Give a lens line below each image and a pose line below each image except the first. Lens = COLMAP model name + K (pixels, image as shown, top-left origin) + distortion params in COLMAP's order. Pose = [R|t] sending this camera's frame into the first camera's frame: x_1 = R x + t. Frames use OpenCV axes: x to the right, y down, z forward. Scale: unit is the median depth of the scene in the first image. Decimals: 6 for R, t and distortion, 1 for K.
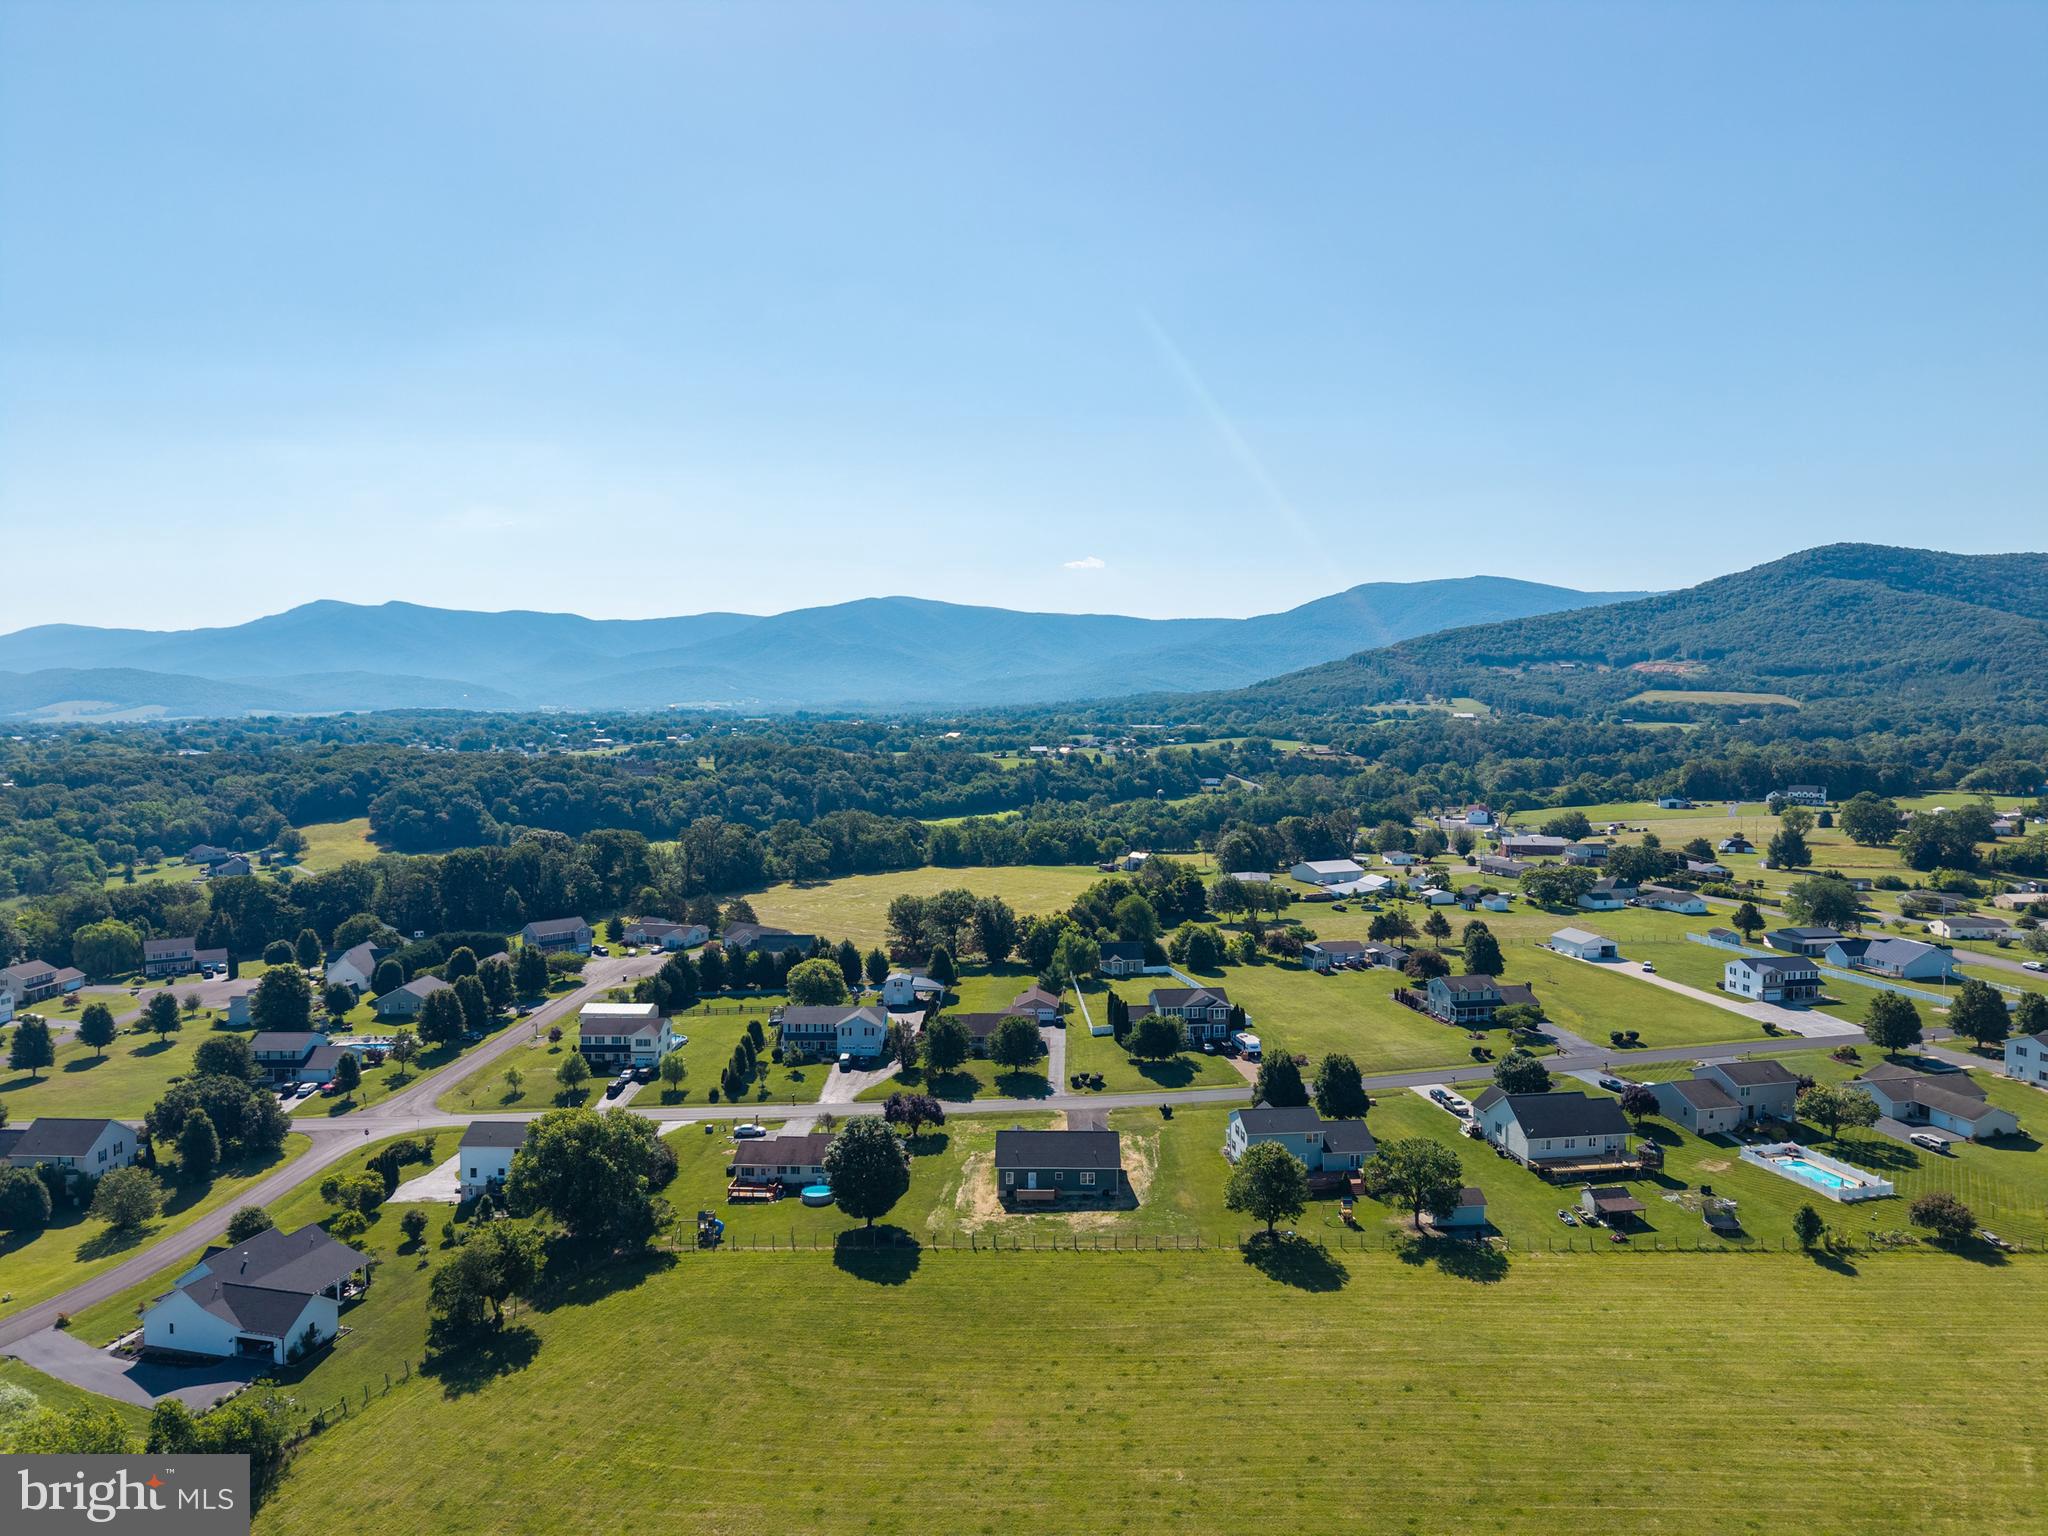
lens RADIAL K [[1388.9, 0, 1053.1], [0, 1388.9, 764.2], [0, 0, 1]] dist [0.002122, -0.004782]
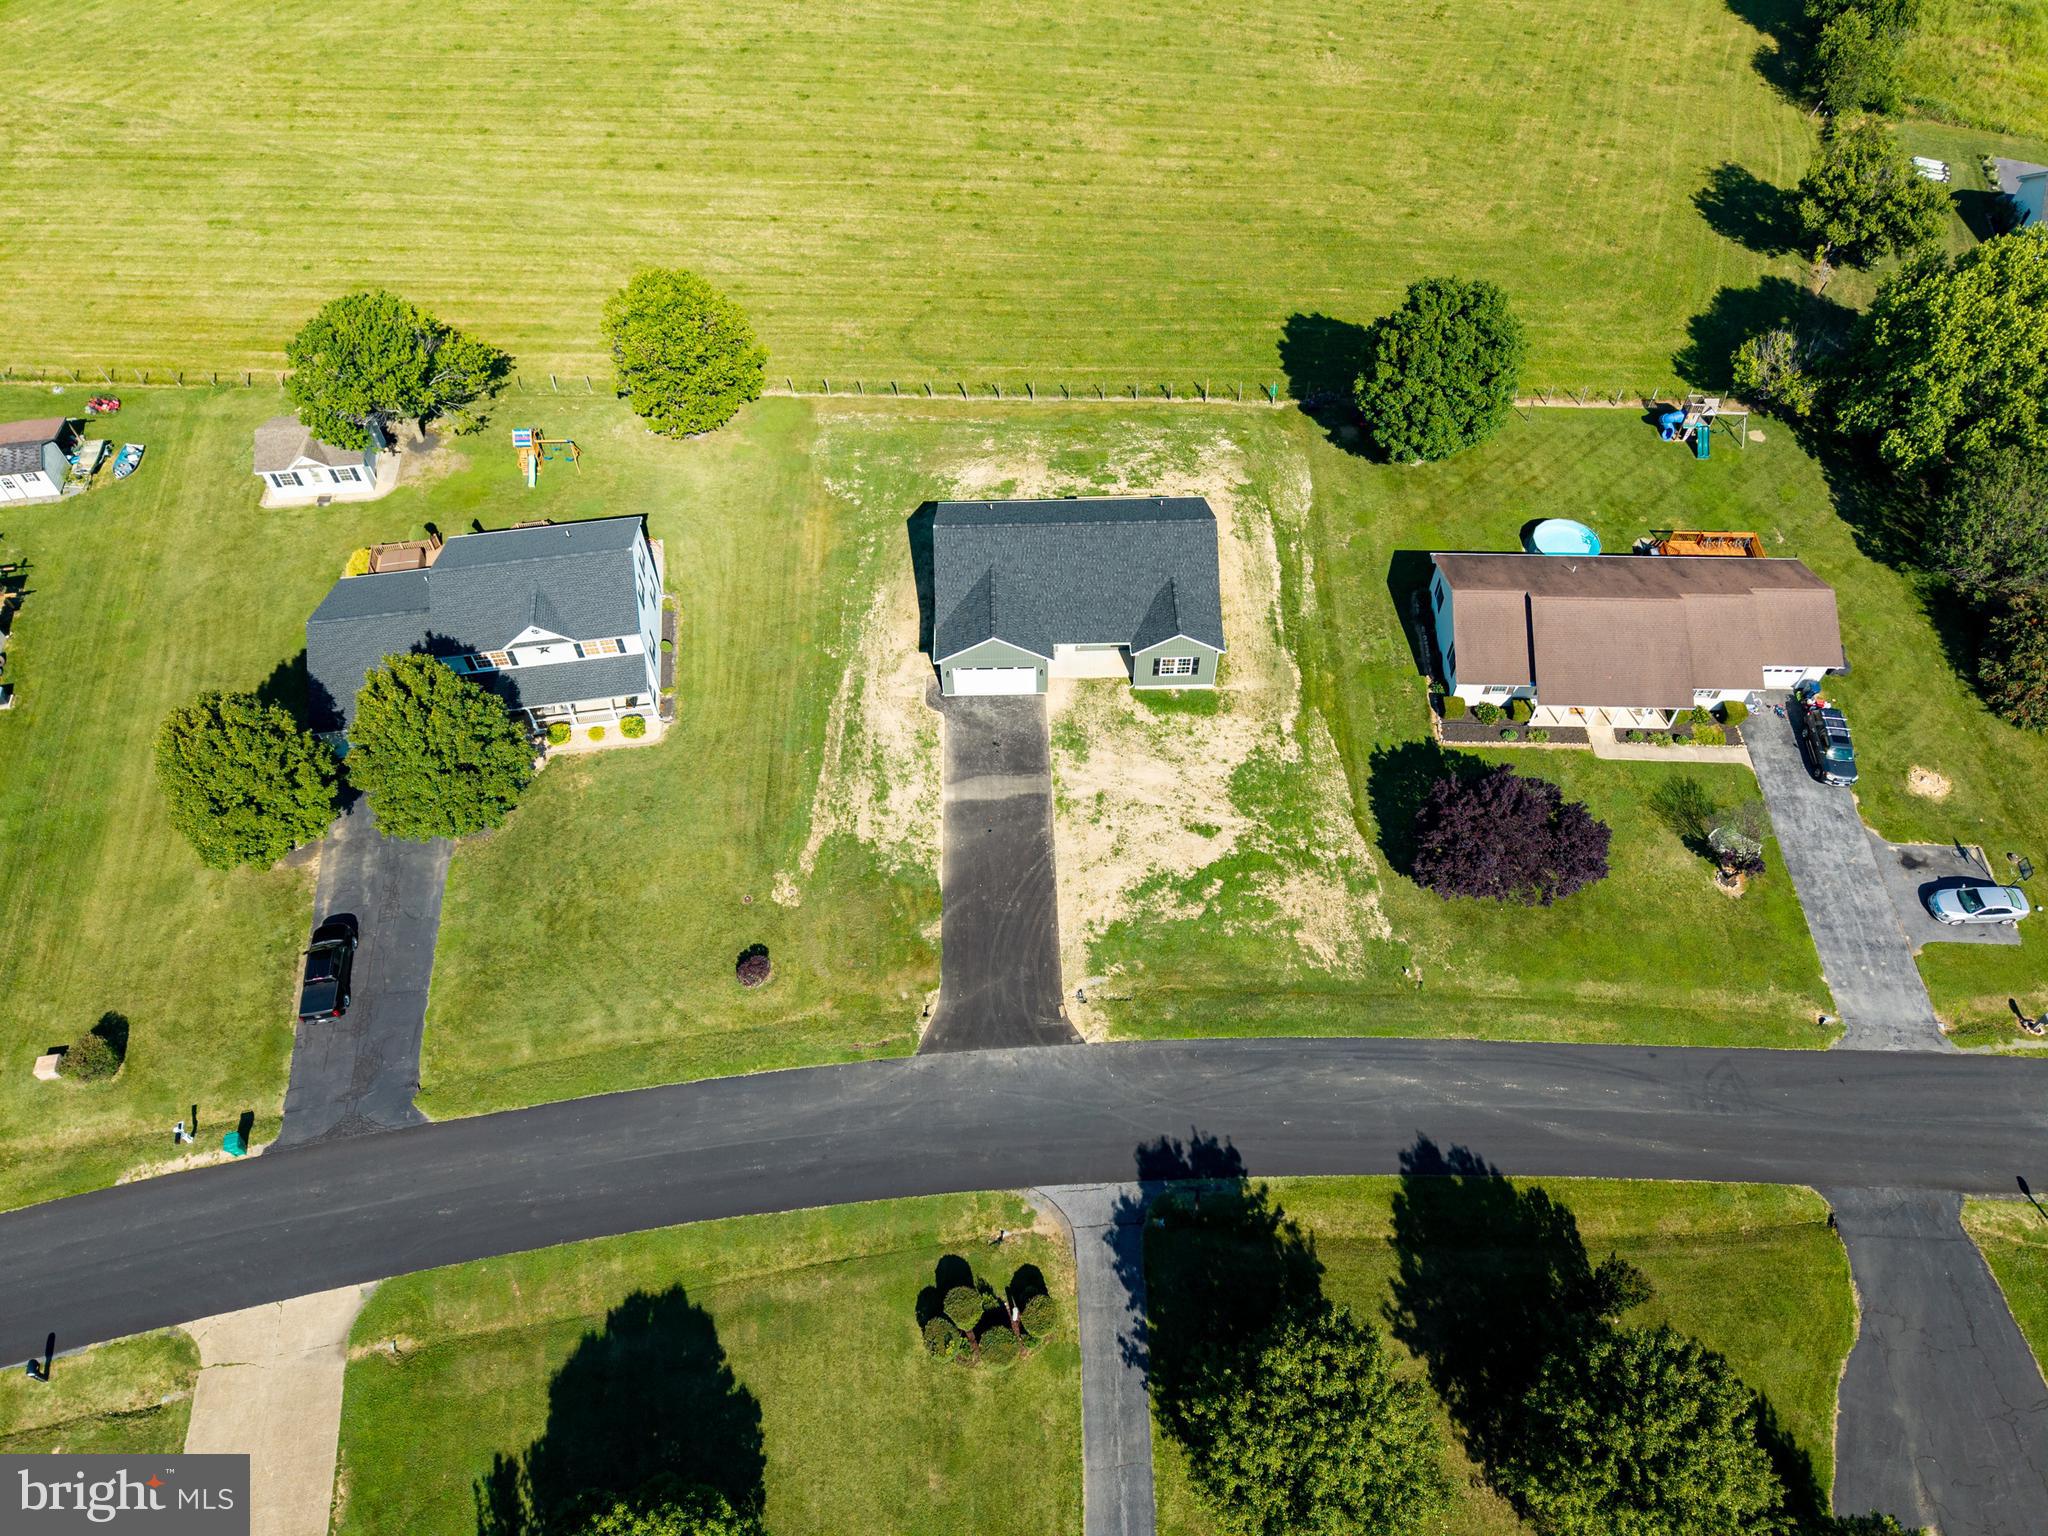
lens RADIAL K [[1388.3, 0, 1024.0], [0, 1388.3, 768.0], [0, 0, 1]] dist [0.011177, -0.001073]
pose [[-0.999849, 0.017349, -0.000961, 0.022182], [0.008959, 0.562098, 0.827022, -0.051347], [0.014888, 0.826888, -0.562169, 1.385815]]
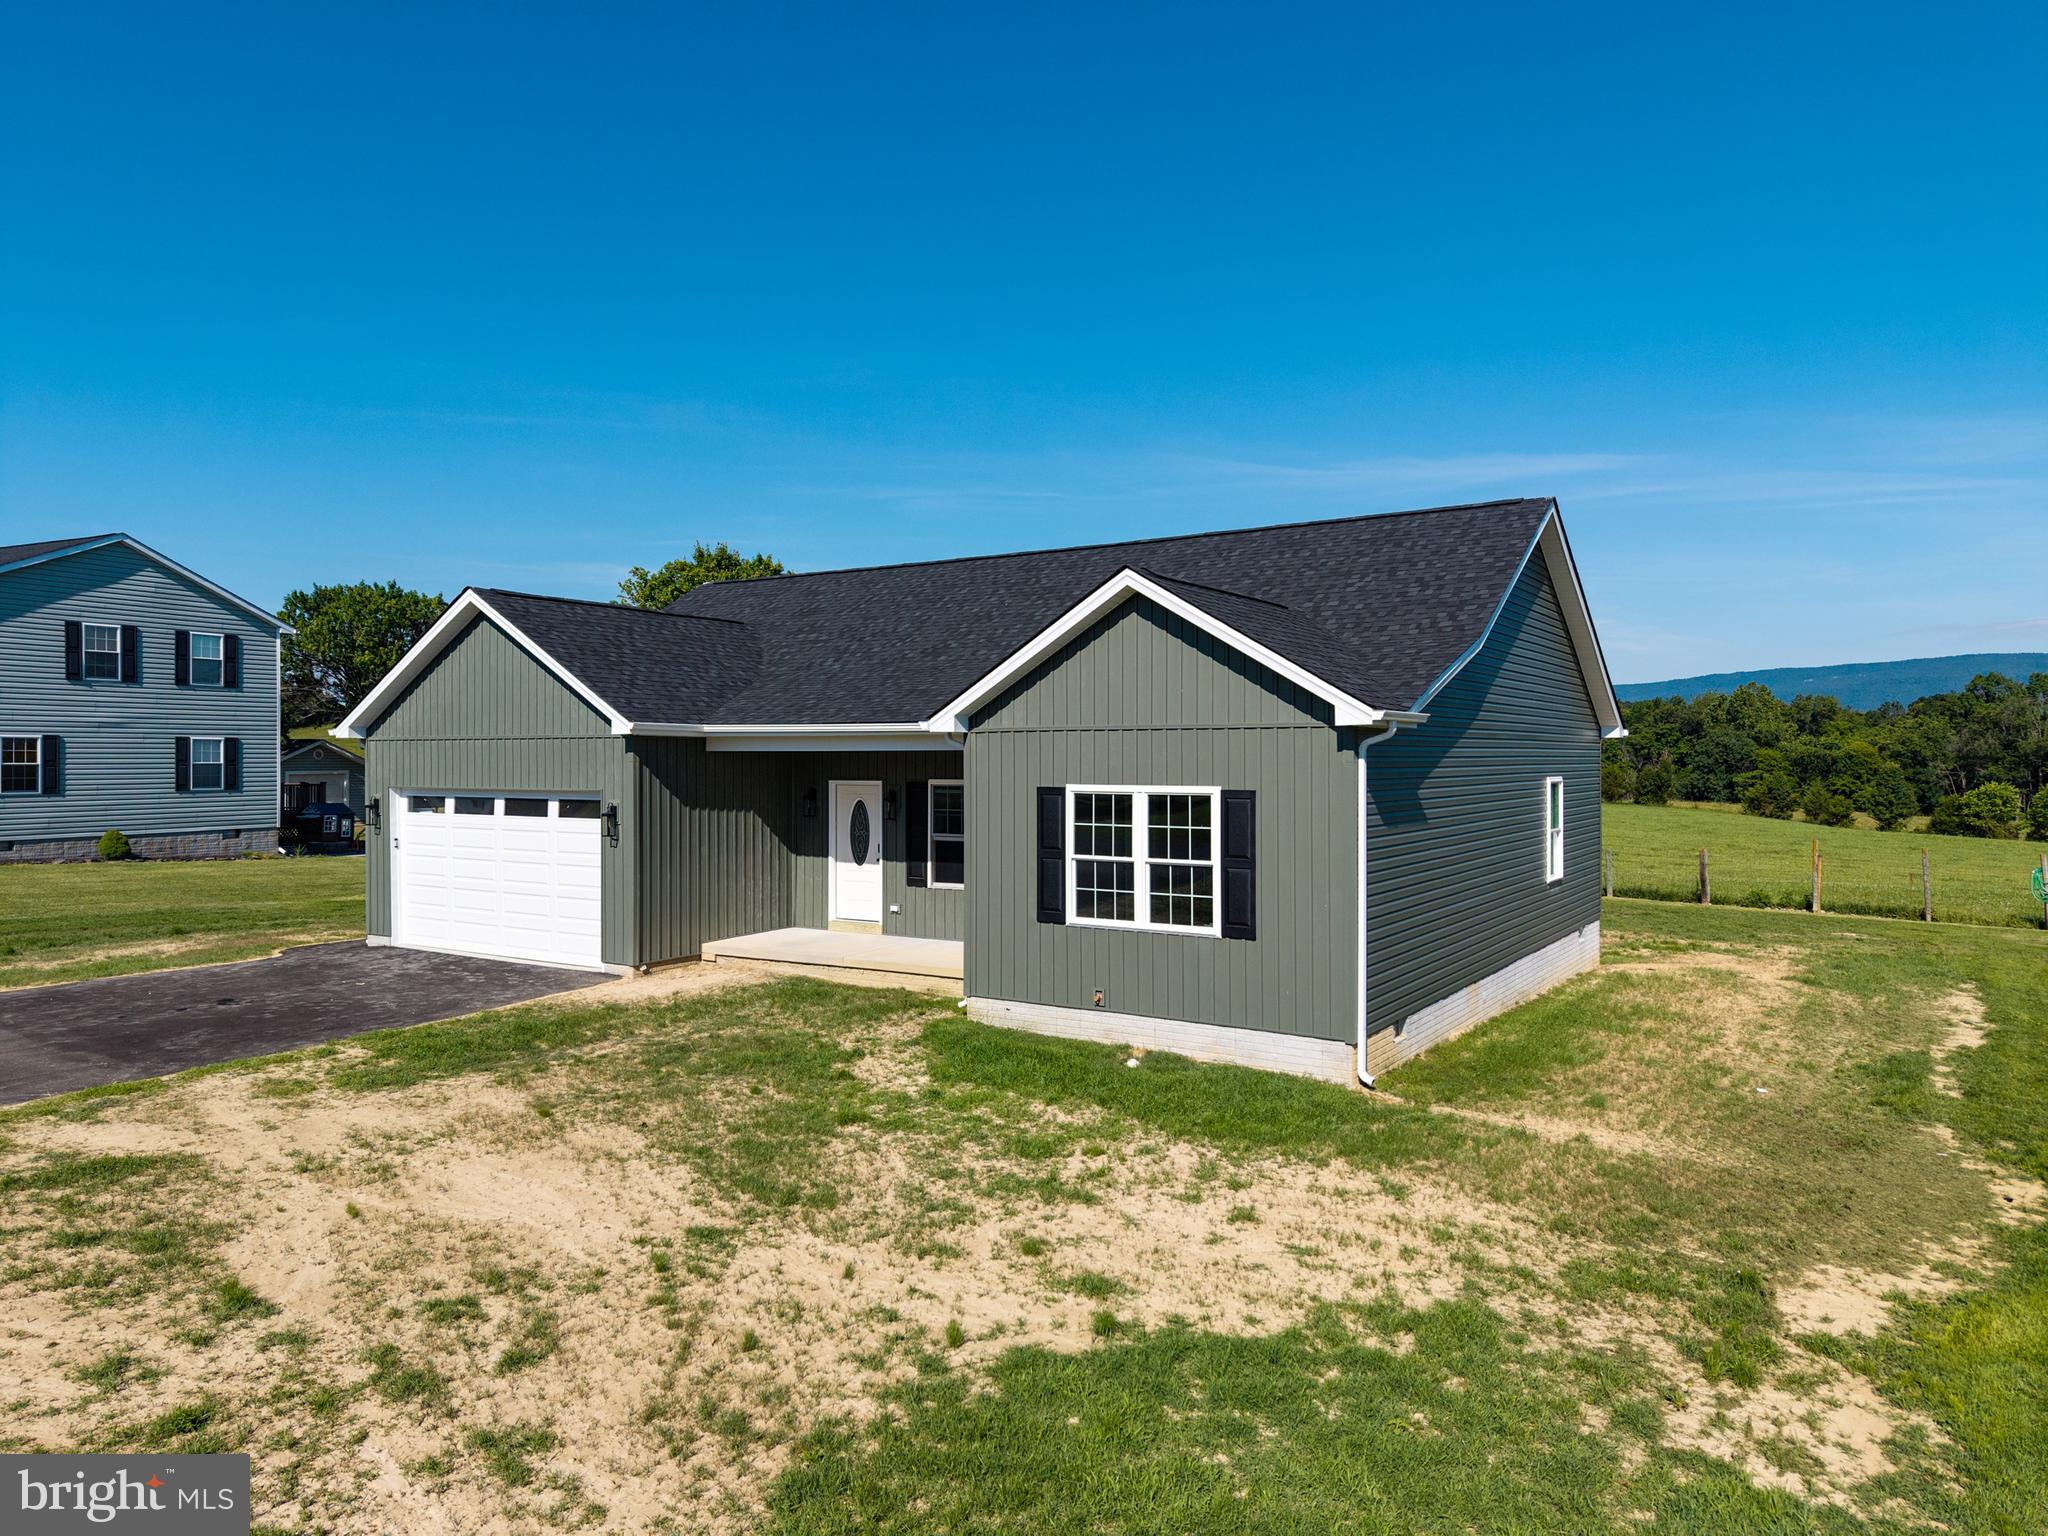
lens RADIAL K [[1388.9, 0, 1053.1], [0, 1388.9, 764.2], [0, 0, 1]] dist [0.002122, -0.004782]
pose [[-0.843838, -0.002685, 0.536591, -0.067582], [0.023246, 0.998866, 0.041554, 0.295475], [-0.536094, 0.047539, -0.842819, 1.176008]]
